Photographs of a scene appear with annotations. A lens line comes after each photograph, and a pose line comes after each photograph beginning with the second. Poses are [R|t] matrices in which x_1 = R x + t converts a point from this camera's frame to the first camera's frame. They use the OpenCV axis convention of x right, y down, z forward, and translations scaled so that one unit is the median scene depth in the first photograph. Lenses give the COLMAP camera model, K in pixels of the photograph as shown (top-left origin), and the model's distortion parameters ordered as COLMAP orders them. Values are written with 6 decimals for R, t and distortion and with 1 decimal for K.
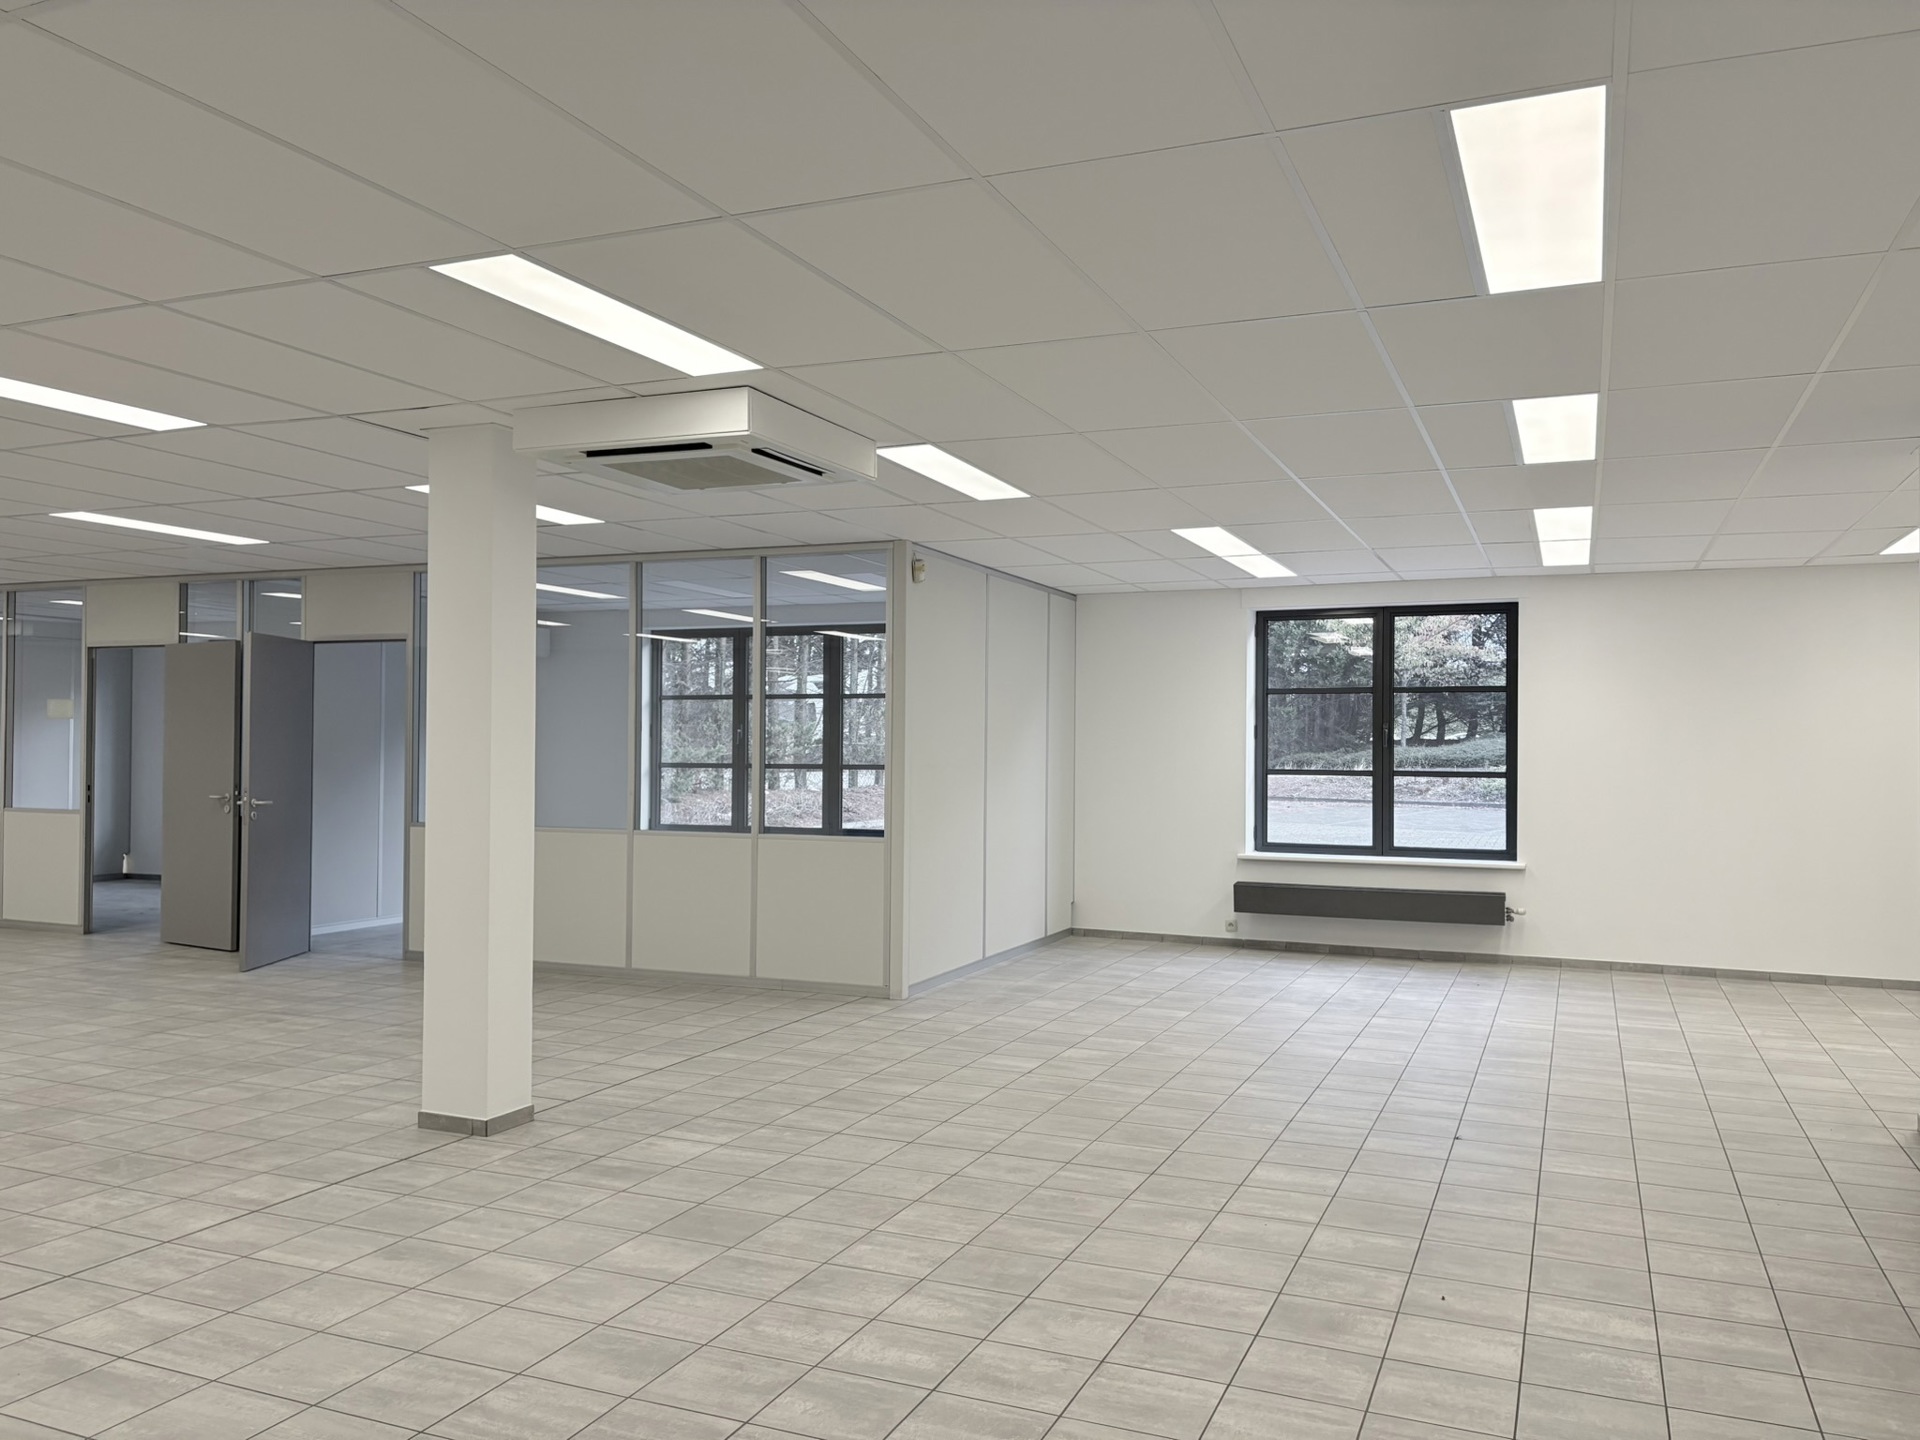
lens RADIAL K [[1469.6, 0, 958.1], [0, 1469.6, 724.5], [0, 0, 1]] dist [0.058191, -0.048308]
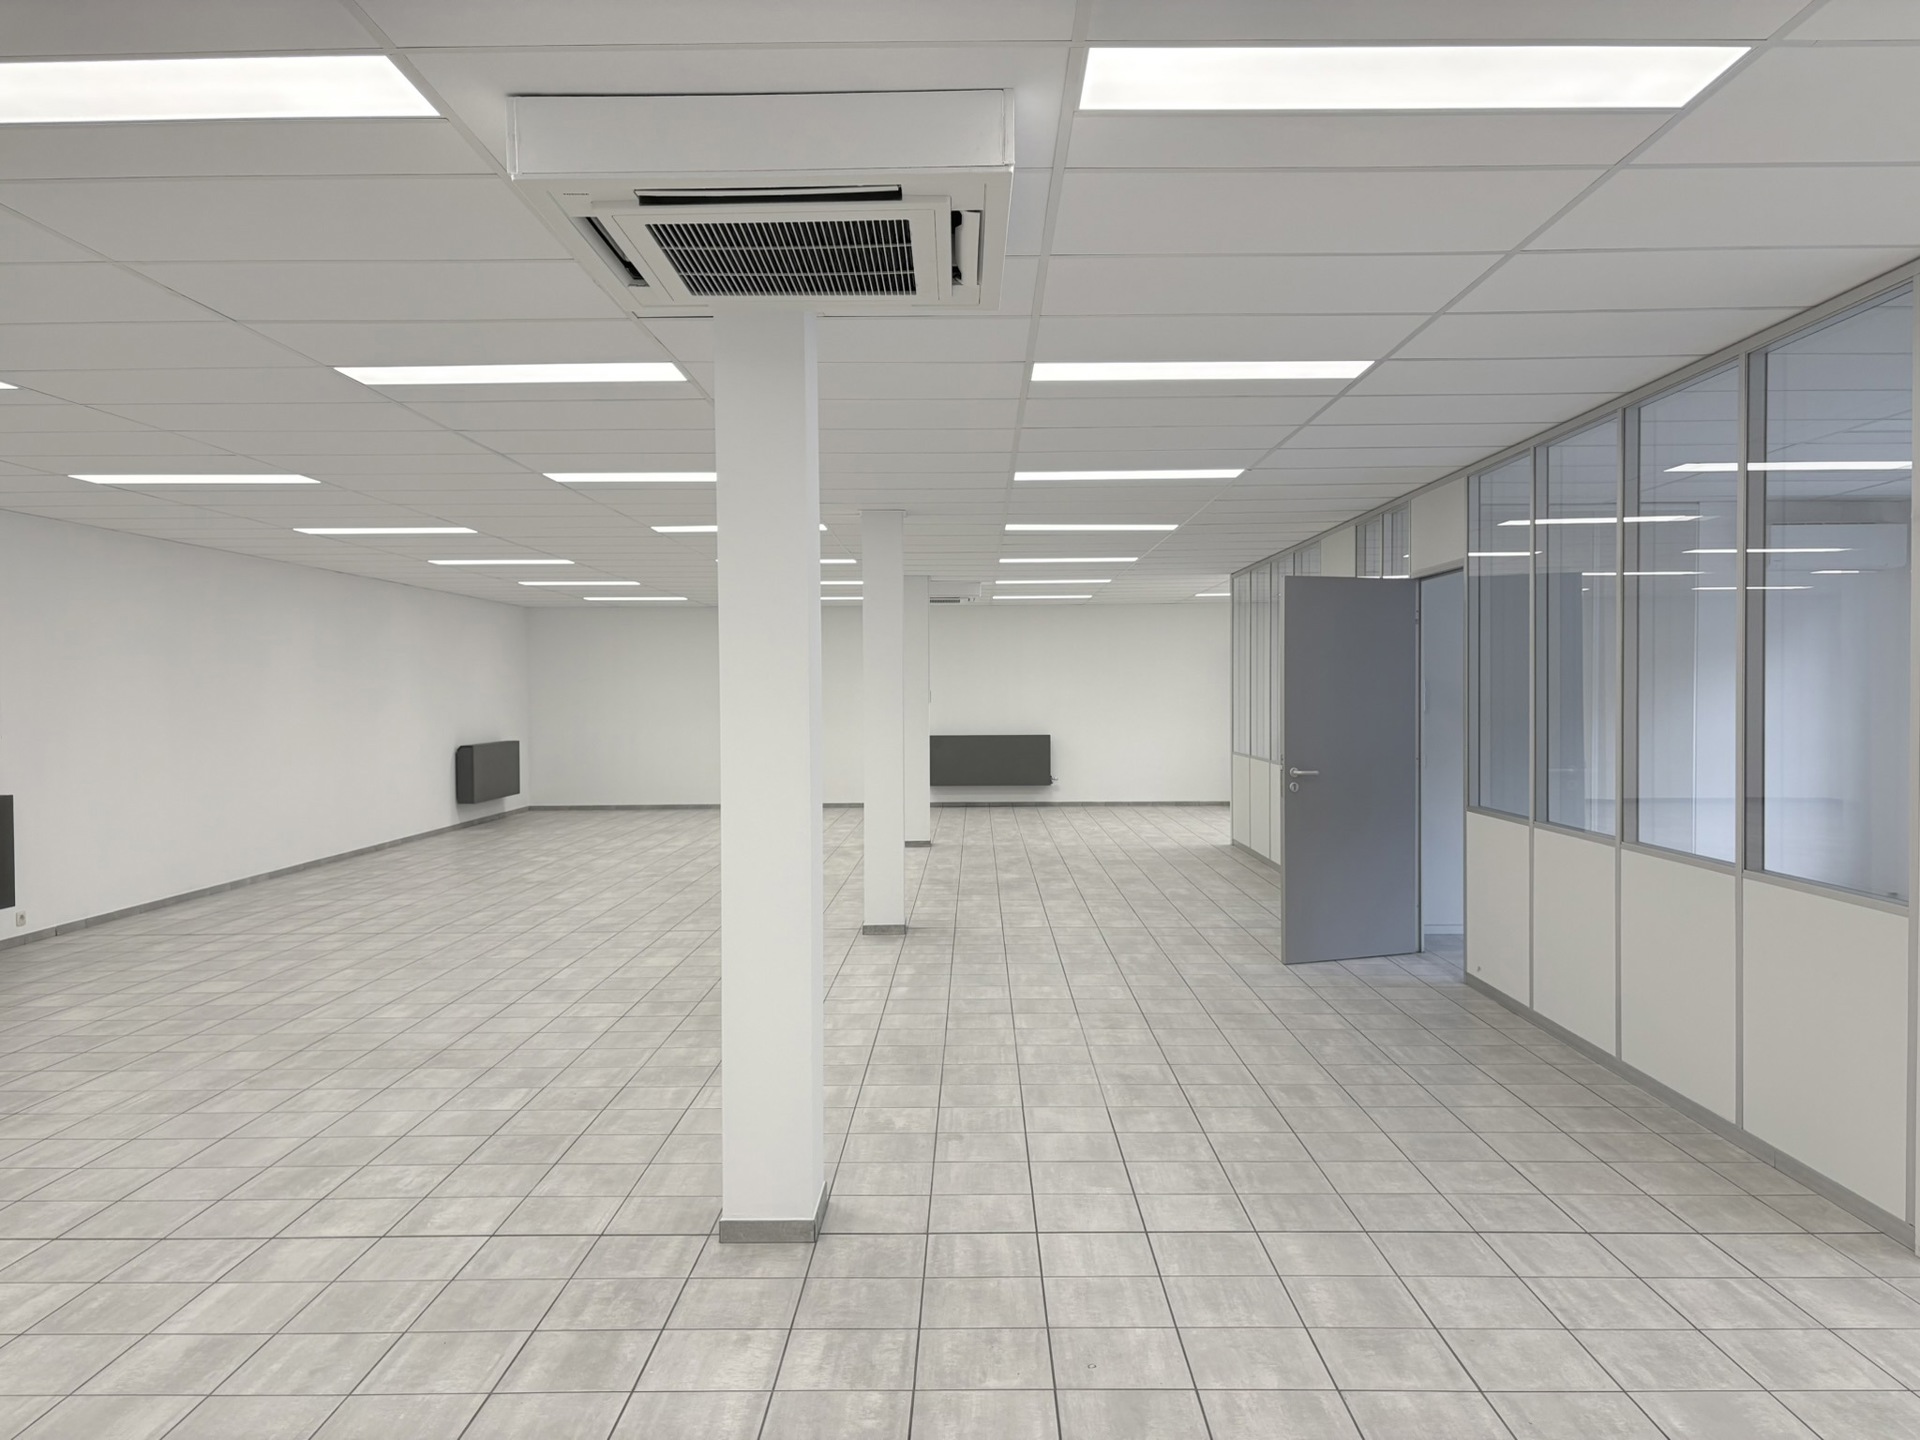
lens RADIAL K [[1469.6, 0, 964.3], [0, 1469.6, 714.1], [0, 0, 1]] dist [0.058191, -0.048308]
pose [[0.386595, 0.002712, -0.922245, 0.459865], [0.019012, 0.999760, 0.010910, 0.010982], [0.922054, -0.021751, 0.386451, 0.939809]]
